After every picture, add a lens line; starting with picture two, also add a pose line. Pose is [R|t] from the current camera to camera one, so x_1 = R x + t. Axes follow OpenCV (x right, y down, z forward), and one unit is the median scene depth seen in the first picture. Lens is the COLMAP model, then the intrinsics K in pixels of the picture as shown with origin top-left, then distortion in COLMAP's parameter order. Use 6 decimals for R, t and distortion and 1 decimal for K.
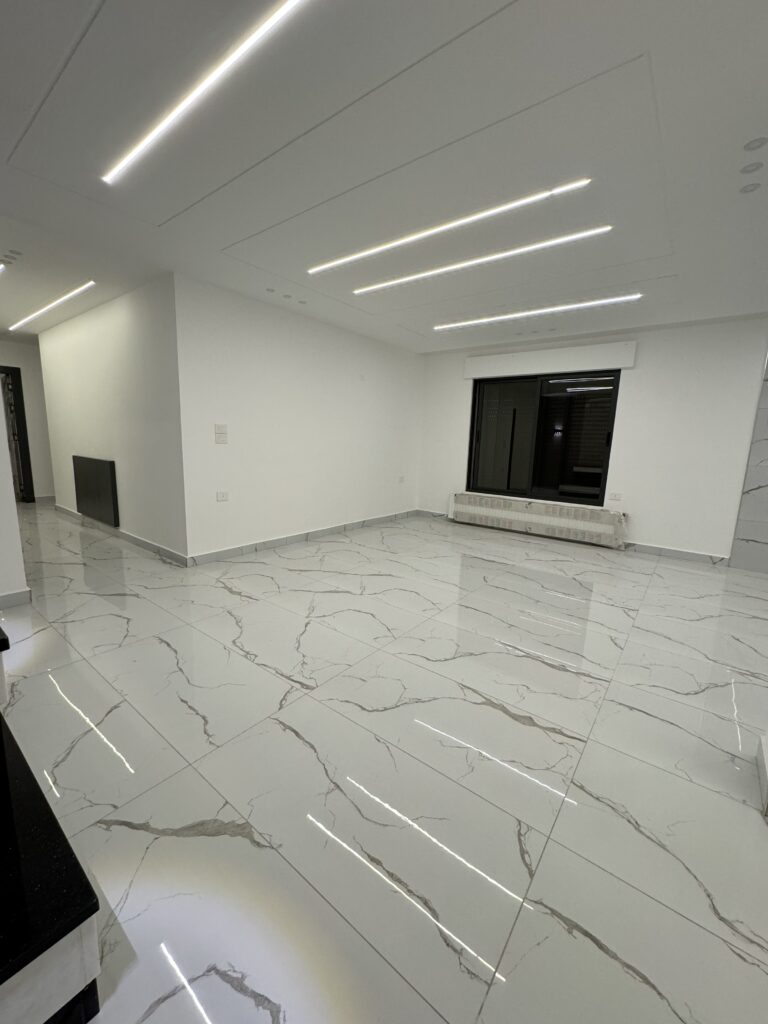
lens RADIAL K [[407.0, 0, 383.8], [0, 407.0, 511.9], [0, 0, 1]] dist [0.000112, -0.000084]
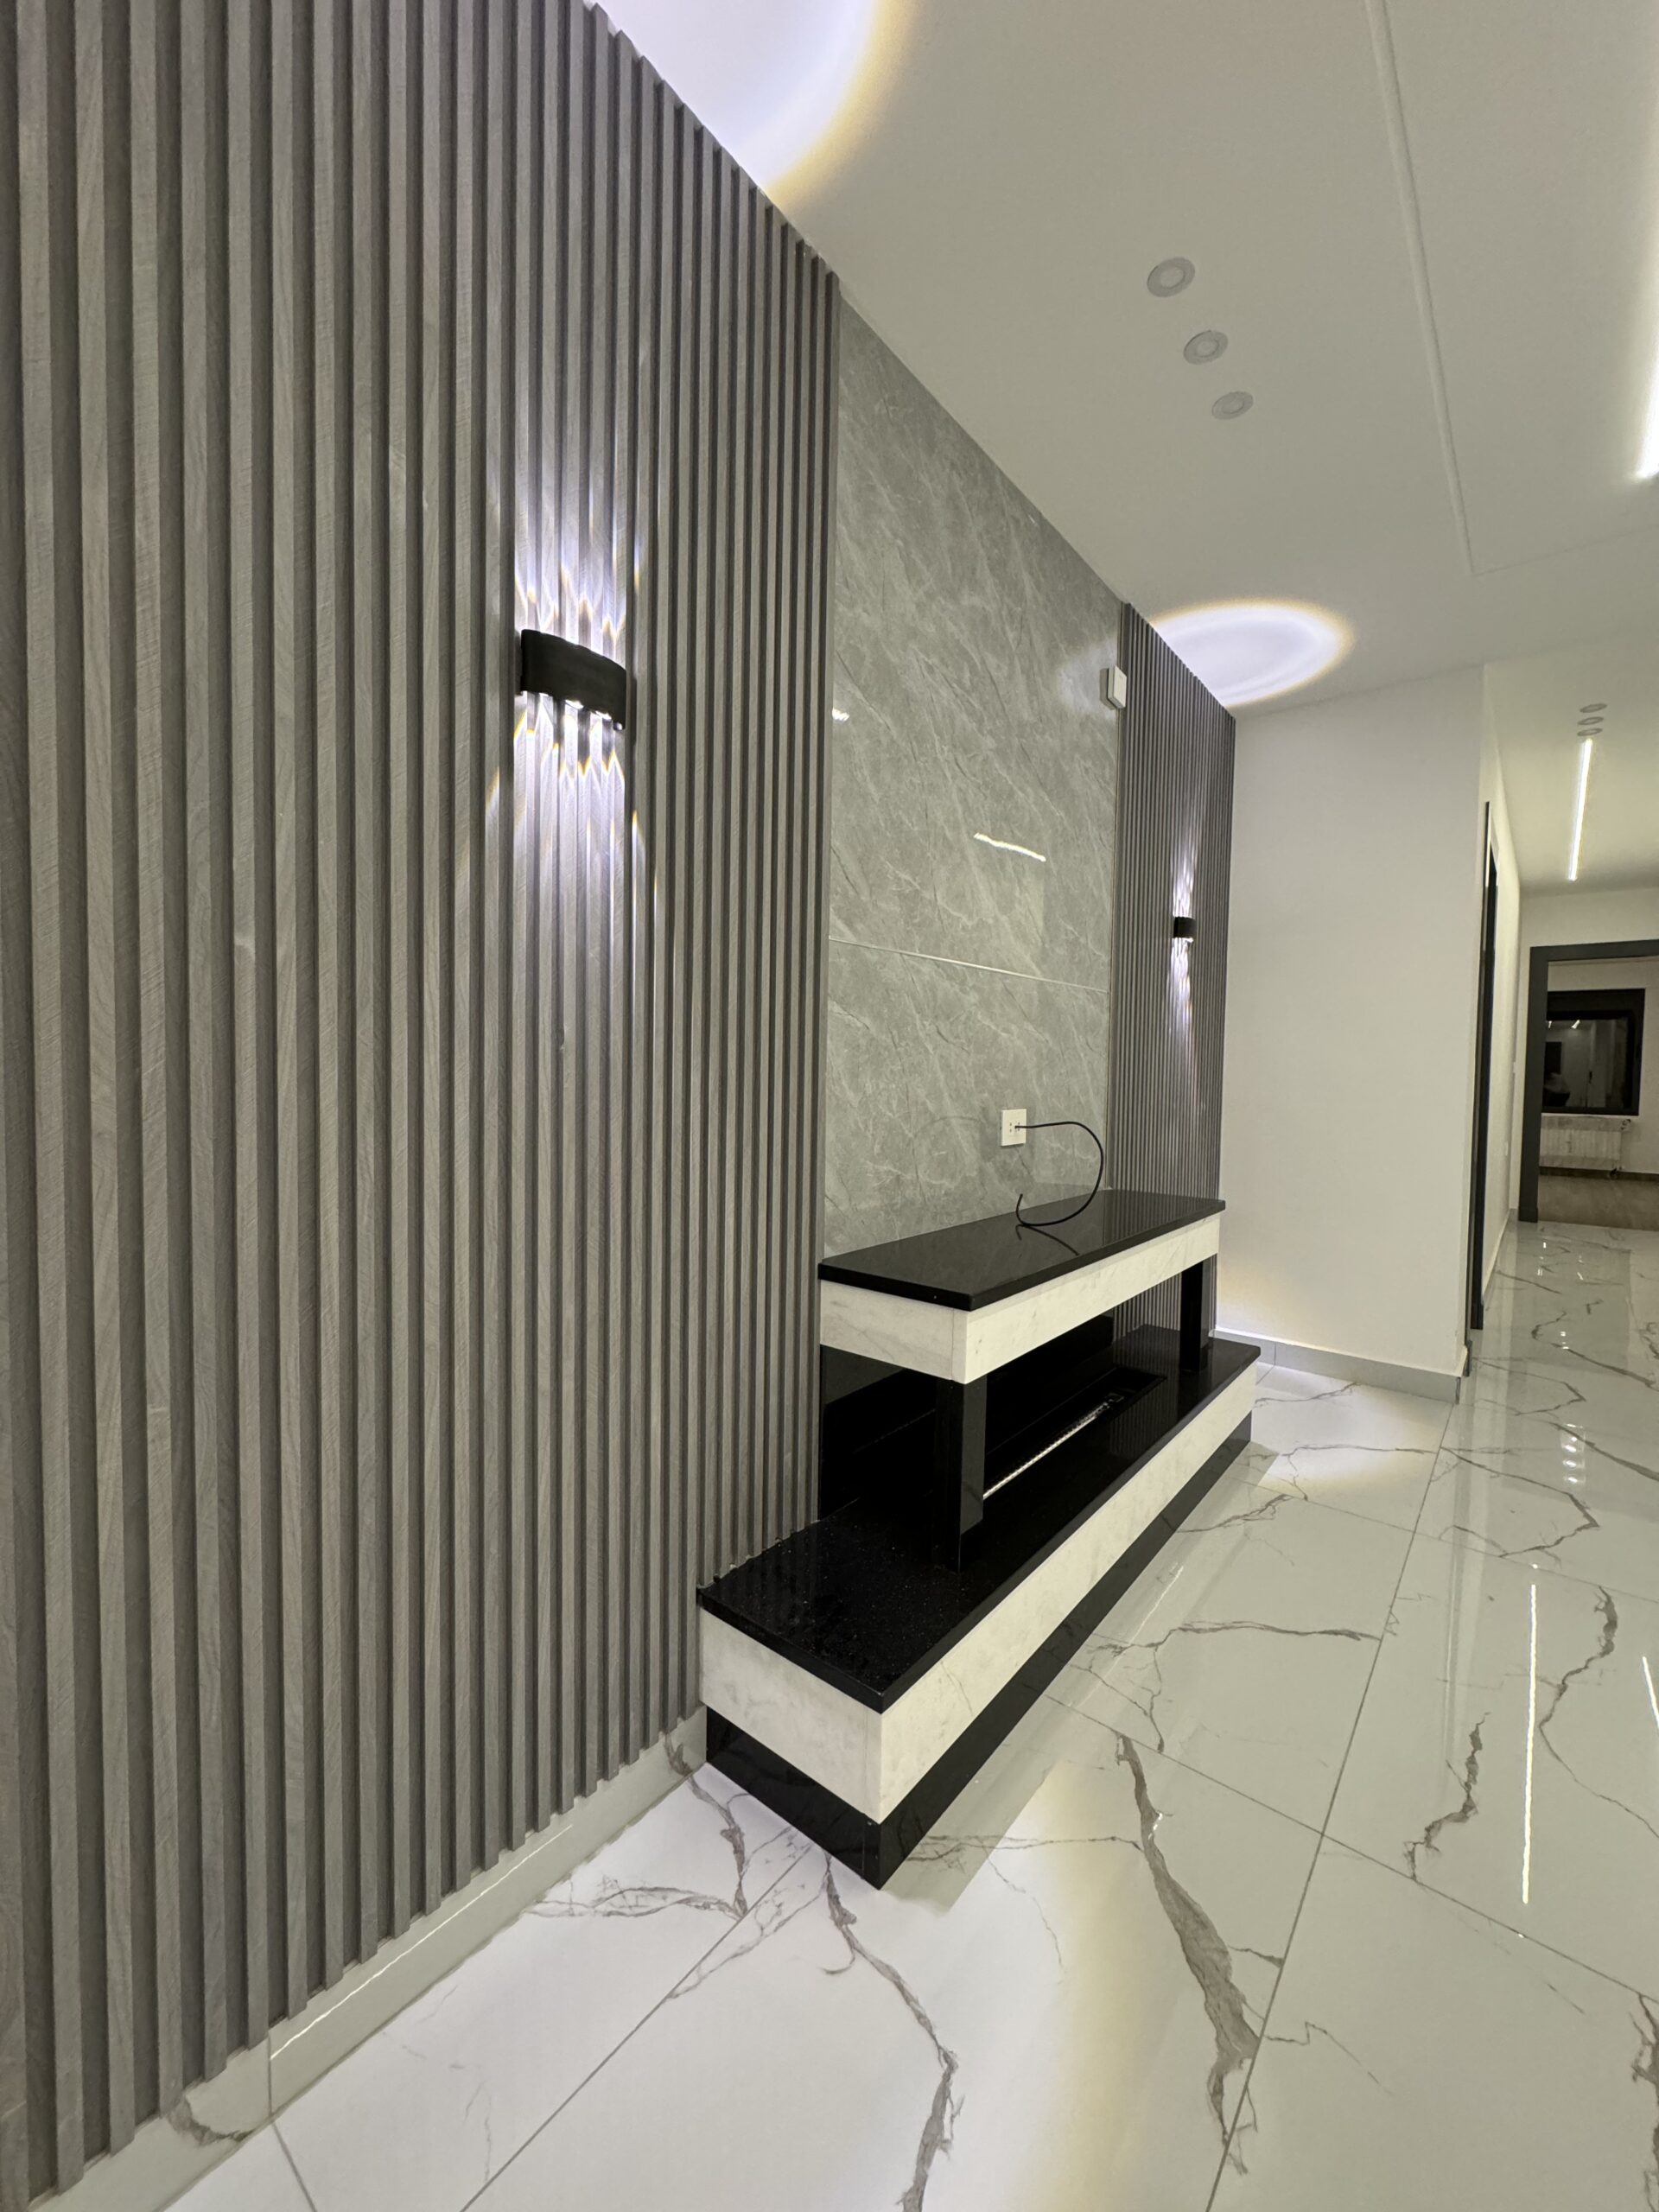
lens RADIAL K [[879.3, 0, 829.2], [0, 879.3, 1104.6], [0, 0, 1]] dist [0.000112, -0.000084]
pose [[-0.026625, 0.008536, -0.999609, 0.464417], [-0.187025, 0.982264, 0.013370, -0.006327], [0.981994, 0.187308, -0.024556, 0.481345]]
